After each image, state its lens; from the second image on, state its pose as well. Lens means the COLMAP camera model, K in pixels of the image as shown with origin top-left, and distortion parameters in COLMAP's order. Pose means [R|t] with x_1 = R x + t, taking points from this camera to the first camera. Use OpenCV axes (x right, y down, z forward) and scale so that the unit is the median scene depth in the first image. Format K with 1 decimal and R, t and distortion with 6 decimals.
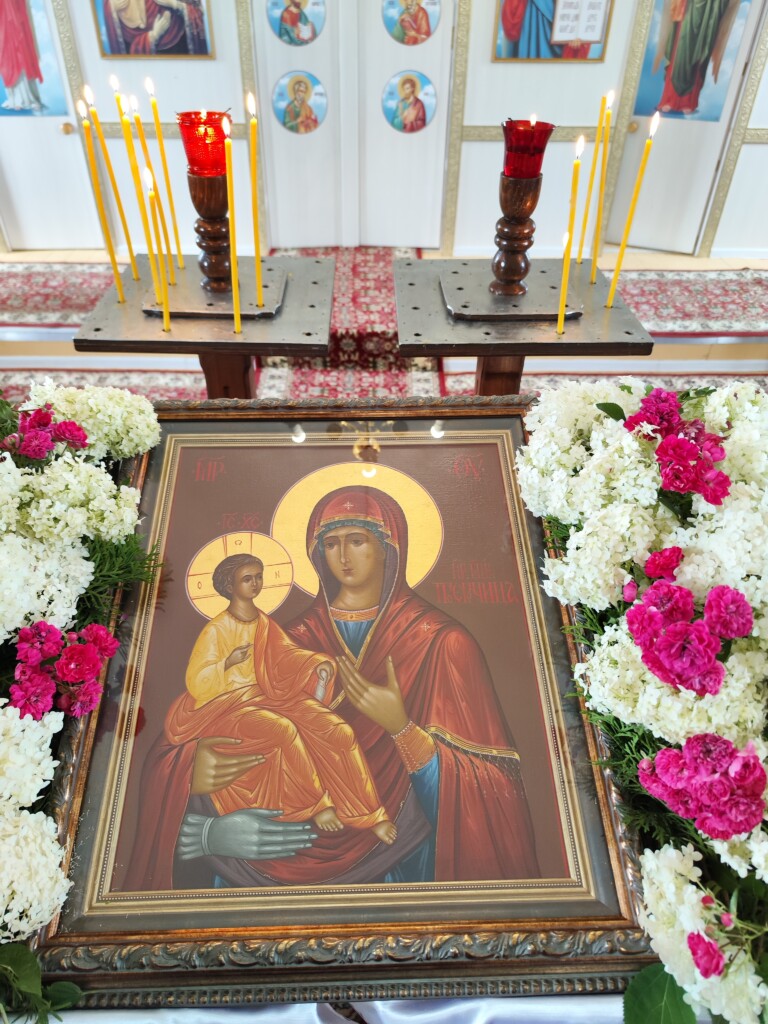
lens RADIAL K [[701.7, 0, 374.8], [0, 701.7, 516.3], [0, 0, 1]] dist [0.007449, -0.006928]
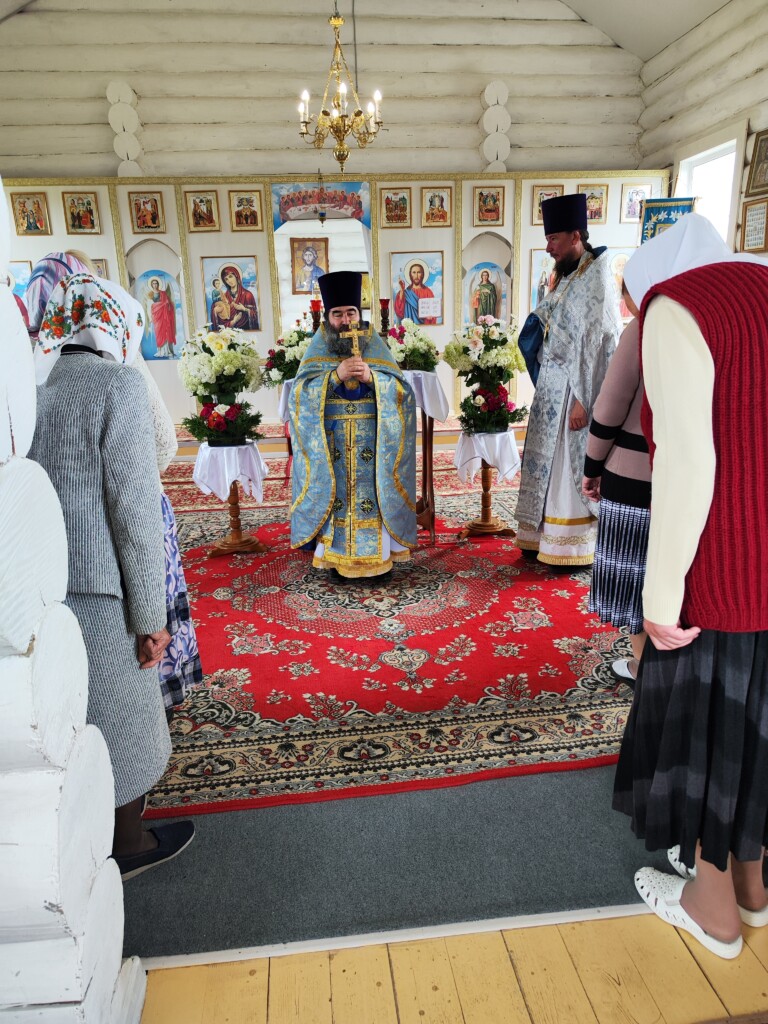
lens RADIAL K [[701.7, 0, 374.8], [0, 701.7, 516.3], [0, 0, 1]] dist [0.007449, -0.006928]
pose [[0.995534, -0.061290, 0.071807, -0.076888], [0.084098, 0.921356, -0.379513, 0.713565], [-0.042900, 0.383857, 0.922396, -0.769002]]
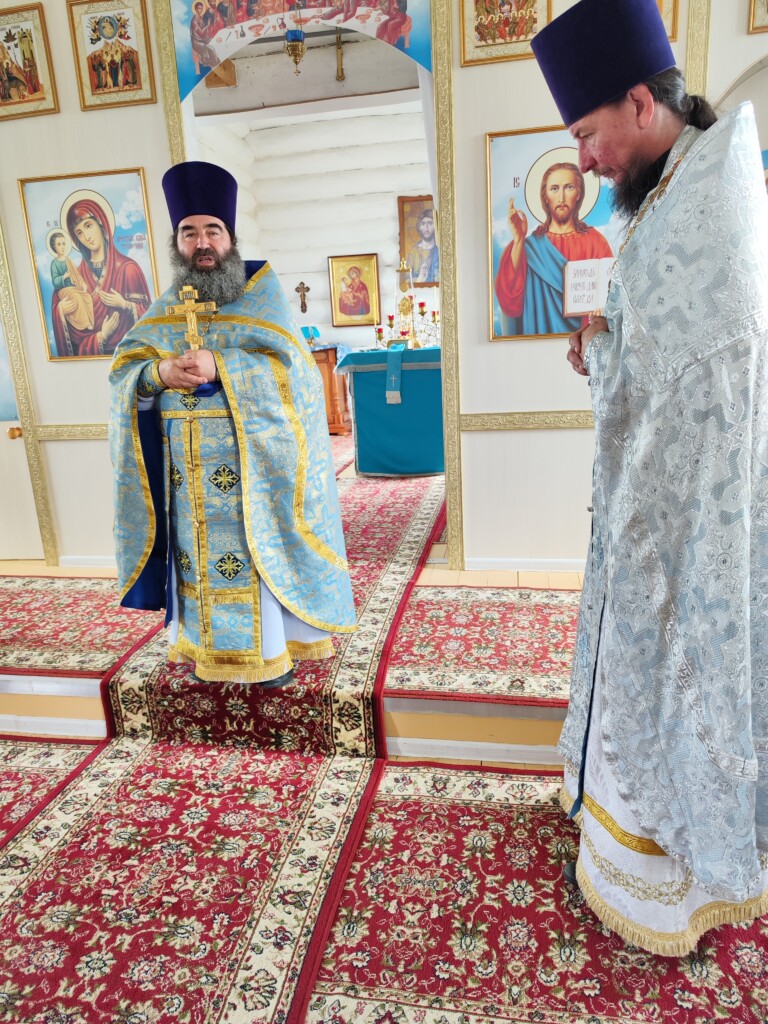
lens RADIAL K [[697.9, 0, 384.0], [0, 697.9, 512.0], [0, 0, 1]] dist [0.005464, -0.008308]
pose [[0.980673, -0.007870, -0.195495, 0.209946], [-0.071363, 0.915967, -0.394857, -0.158492], [0.182174, 0.401177, 0.897703, 0.365871]]
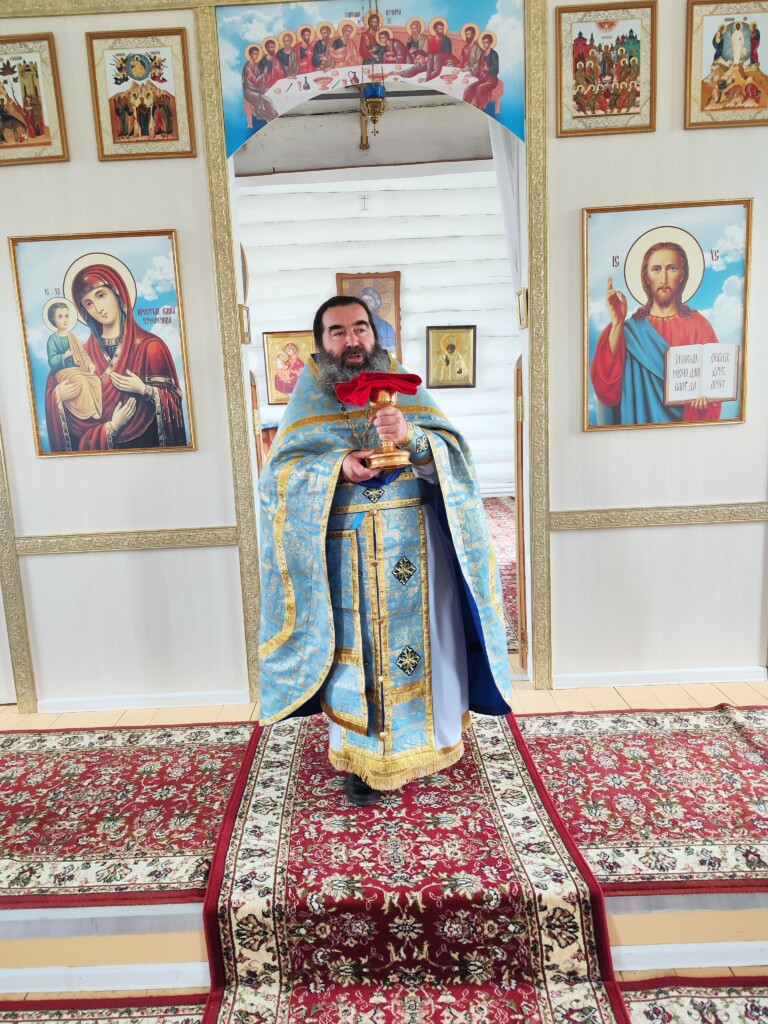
lens RADIAL K [[701.7, 0, 374.8], [0, 701.7, 516.3], [0, 0, 1]] dist [0.007449, -0.006928]
pose [[0.998232, -0.053272, -0.026366, -0.030314], [0.033997, 0.875560, -0.481912, -0.248932], [0.048758, 0.480163, 0.875823, 0.430028]]
